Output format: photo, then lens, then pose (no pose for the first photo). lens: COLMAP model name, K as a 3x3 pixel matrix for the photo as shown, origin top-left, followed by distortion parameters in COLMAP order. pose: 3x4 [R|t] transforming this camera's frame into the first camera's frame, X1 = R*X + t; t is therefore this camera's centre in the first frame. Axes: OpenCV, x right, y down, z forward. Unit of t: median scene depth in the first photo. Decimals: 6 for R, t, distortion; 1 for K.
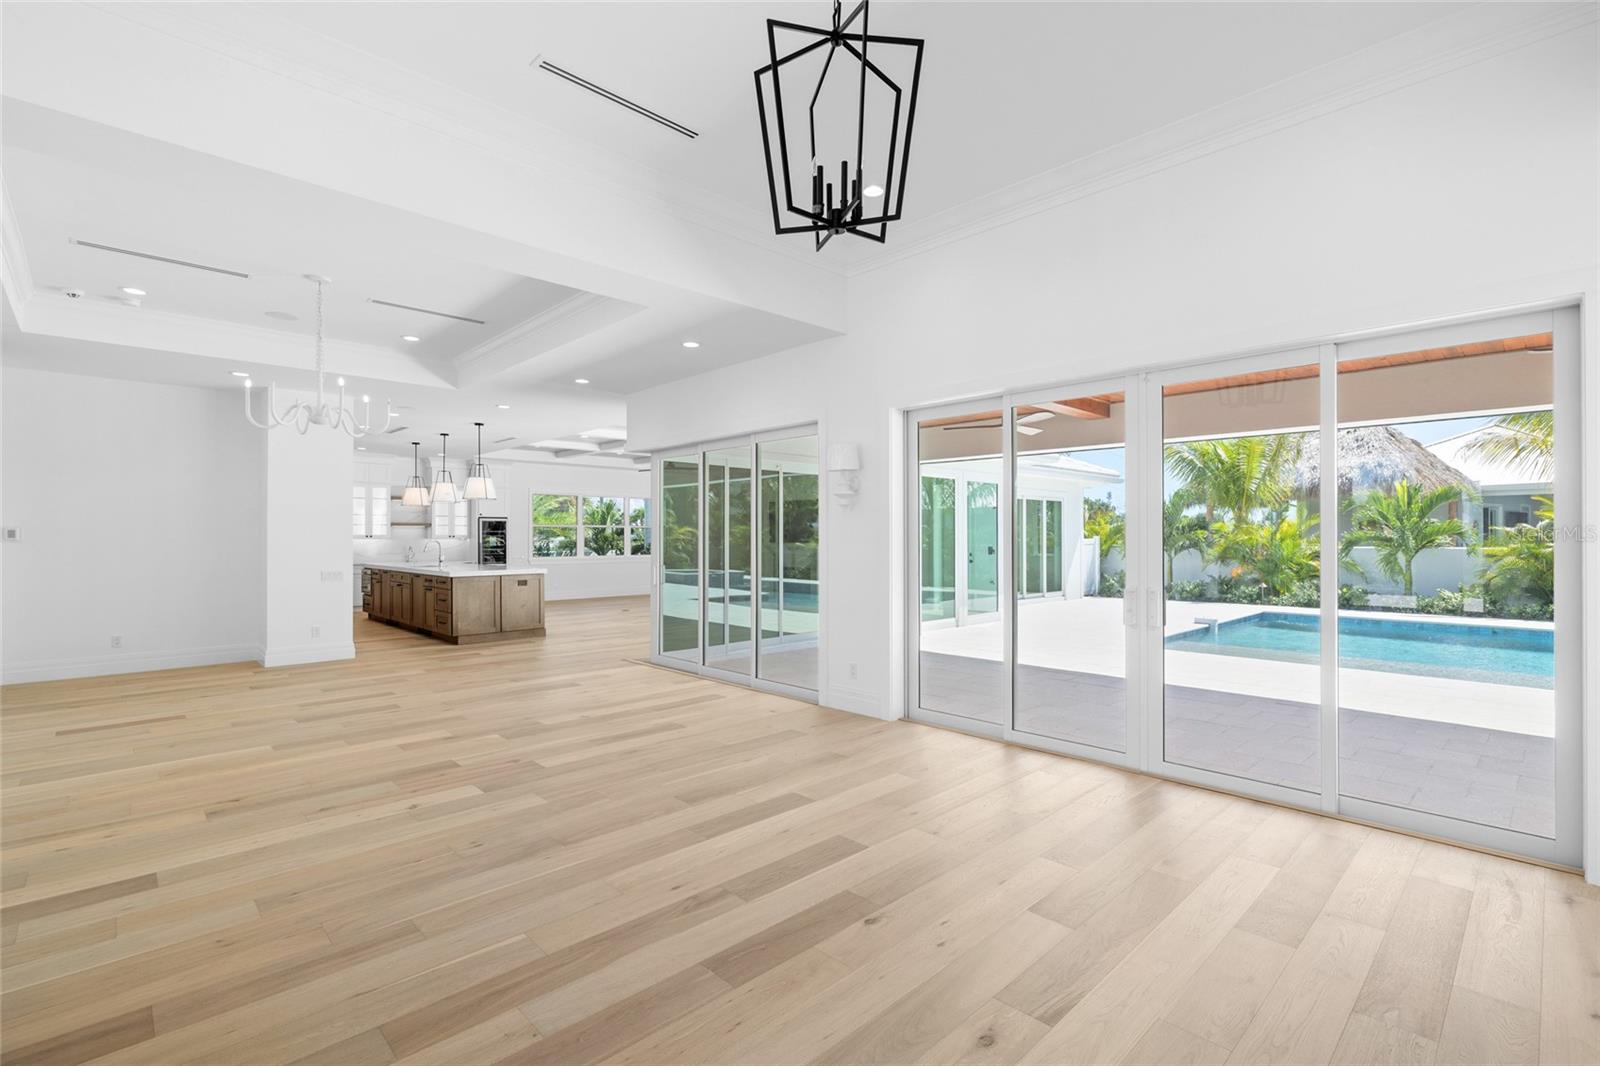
lens RADIAL K [[734.6, 0, 802.2], [0, 734.6, 531.0], [0, 0, 1]] dist [-0.008509, 0.002575]
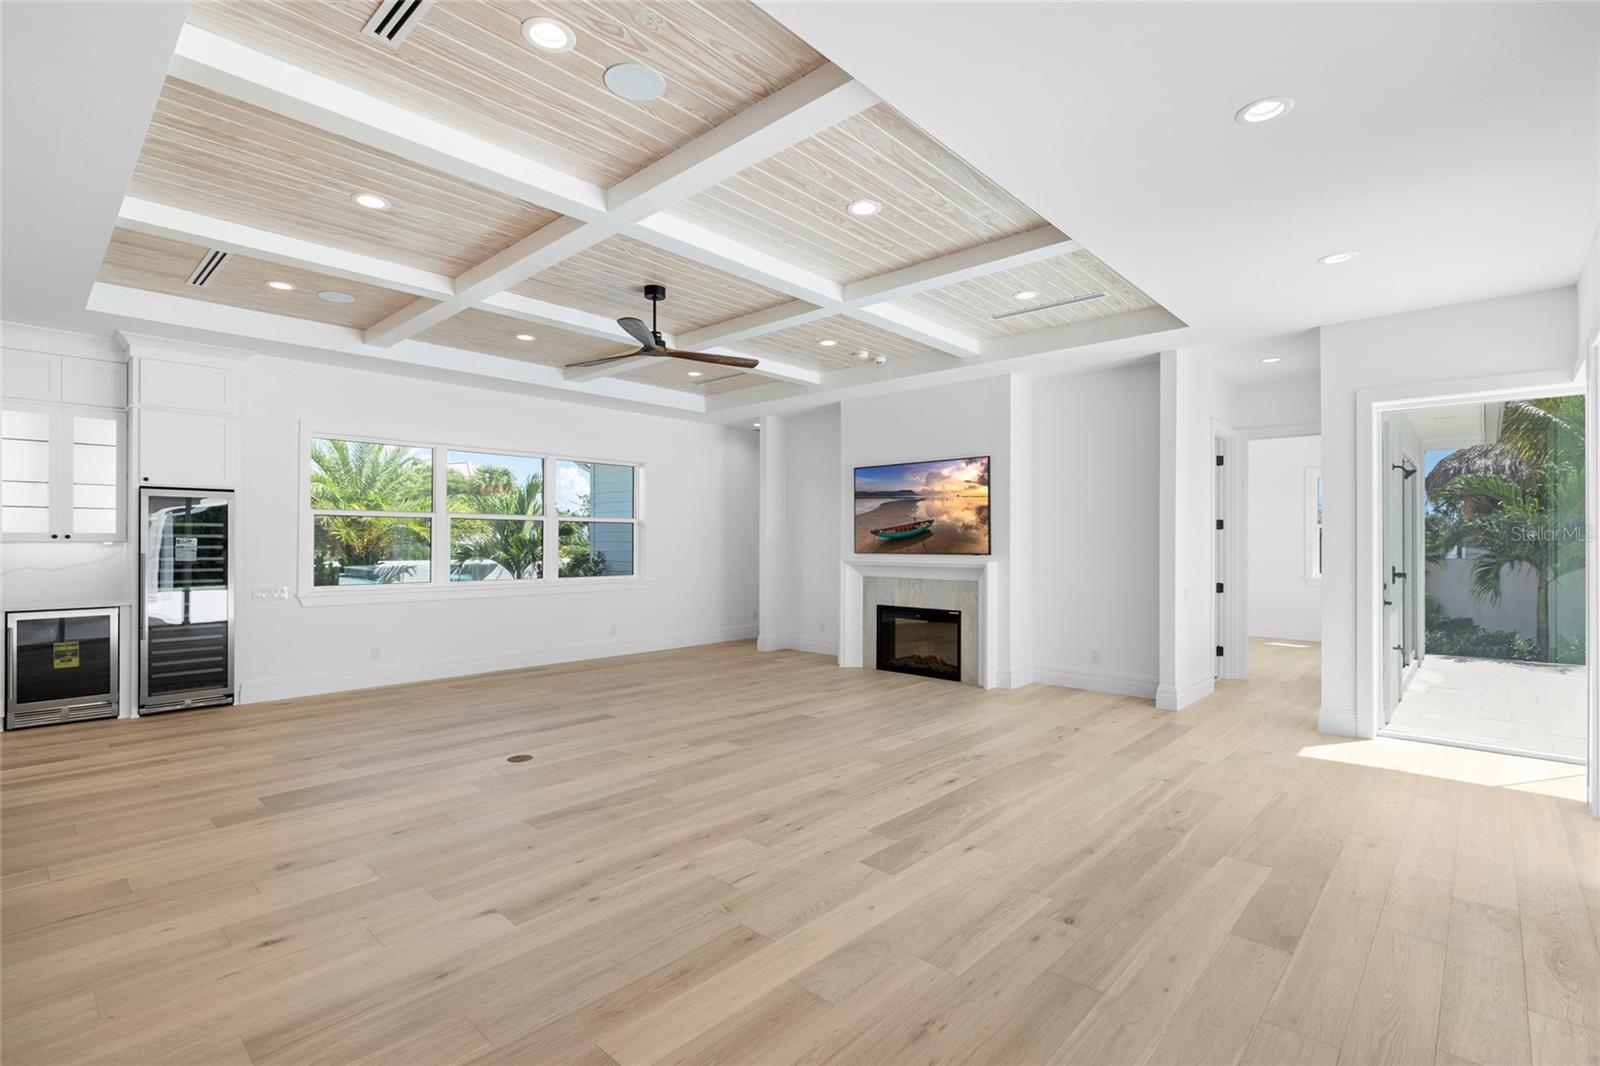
lens RADIAL K [[734.6, 0, 814.5], [0, 734.6, 538.8], [0, 0, 1]] dist [-0.008509, 0.002575]
pose [[0.997877, 0.002686, 0.065077, -0.121612], [-0.003026, 0.999982, 0.005131, 0.005772], [-0.065062, -0.005317, 0.997867, 0.627099]]
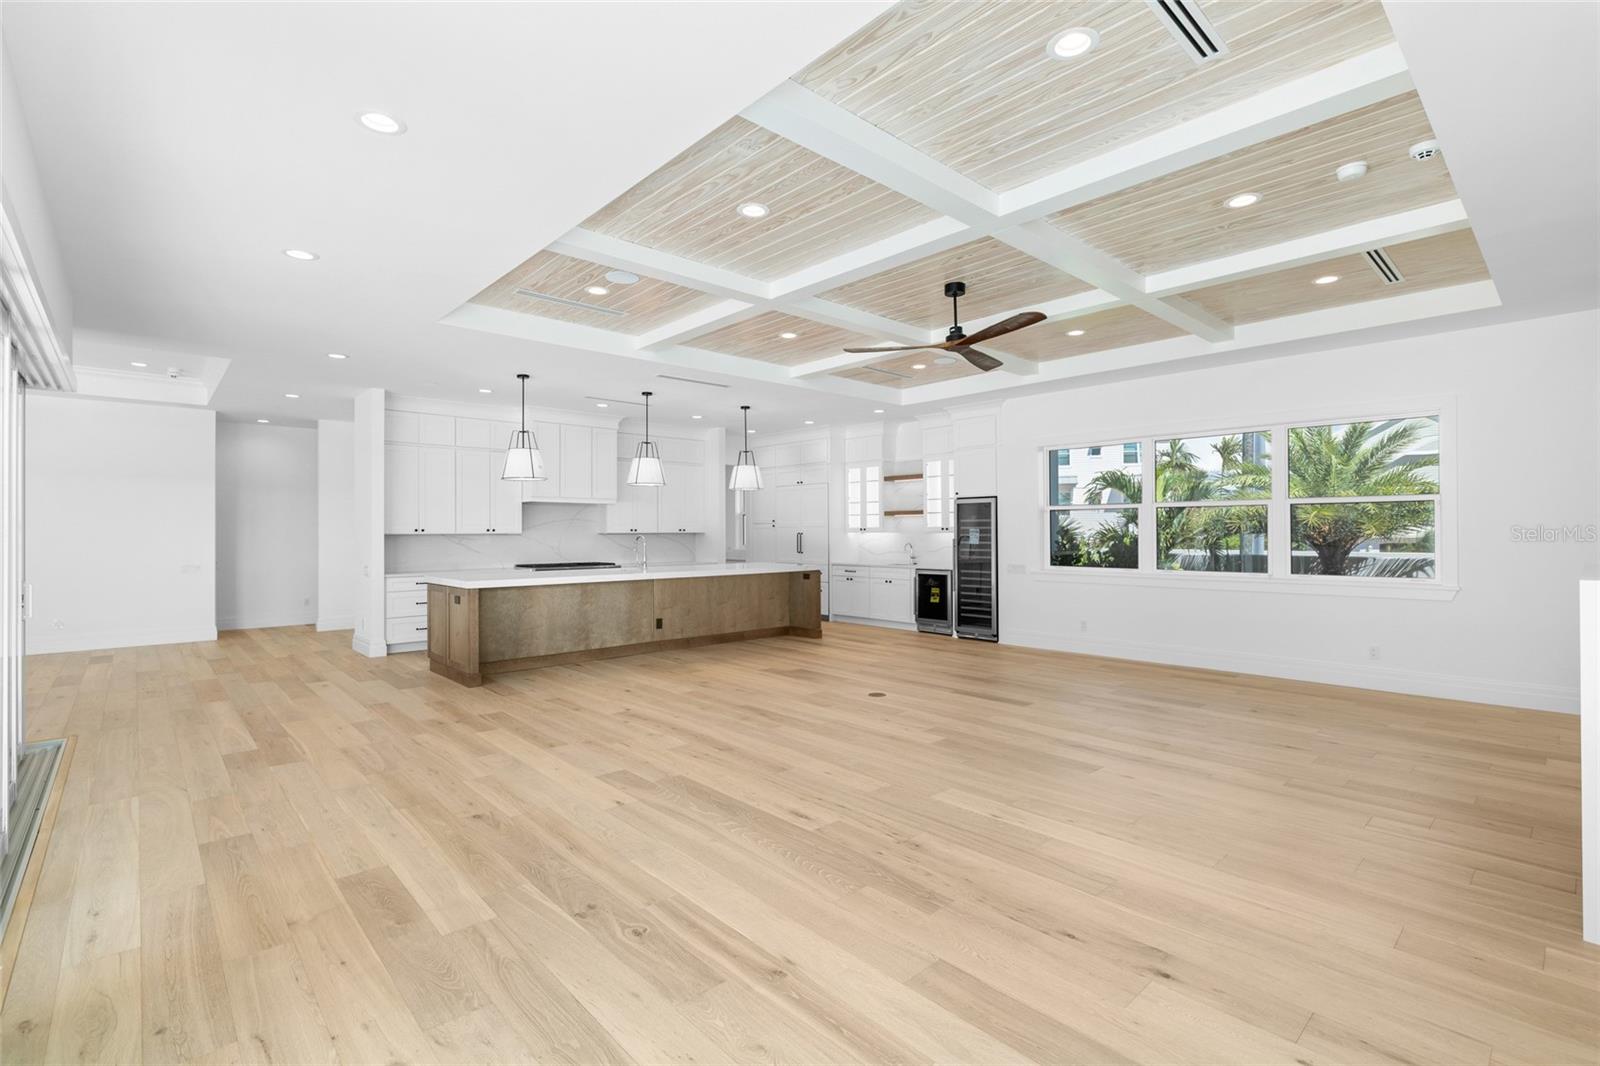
lens RADIAL K [[734.6, 0, 804.6], [0, 734.6, 532.2], [0, 0, 1]] dist [-0.008509, 0.002575]
pose [[-0.021027, 0.000289, -0.999779, 0.201398], [0.014180, 0.999899, -0.000009, 0.009004], [0.999678, -0.014177, -0.021029, 0.926006]]
